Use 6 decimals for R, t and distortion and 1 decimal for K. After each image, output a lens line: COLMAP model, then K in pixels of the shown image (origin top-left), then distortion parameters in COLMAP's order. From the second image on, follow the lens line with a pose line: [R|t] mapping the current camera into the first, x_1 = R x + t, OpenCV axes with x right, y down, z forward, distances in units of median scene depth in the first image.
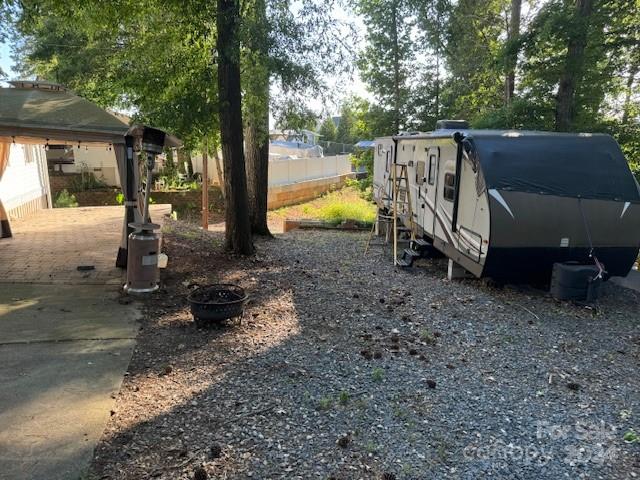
lens RADIAL K [[449.1, 0, 318.4], [0, 449.1, 239.7], [0, 0, 1]] dist [0.050625, -0.054670]
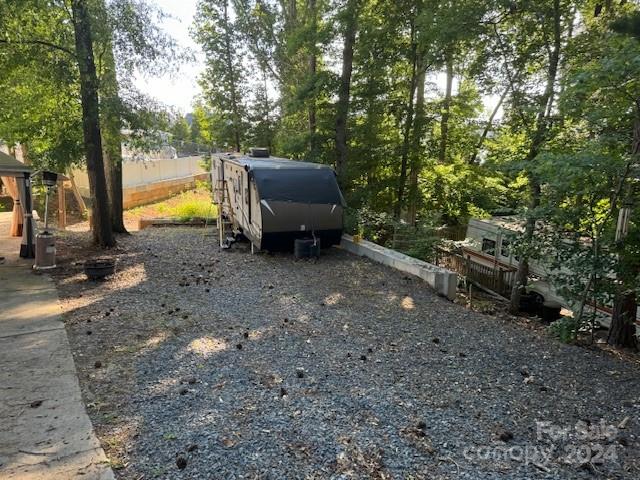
lens RADIAL K [[449.1, 0, 316.7], [0, 449.1, 236.7], [0, 0, 1]] dist [0.050625, -0.054670]
pose [[0.956270, -0.050296, 0.288128, 0.049817], [0.048208, 0.998734, 0.014342, 0.012864], [-0.288485, 0.000176, 0.957484, -0.519700]]
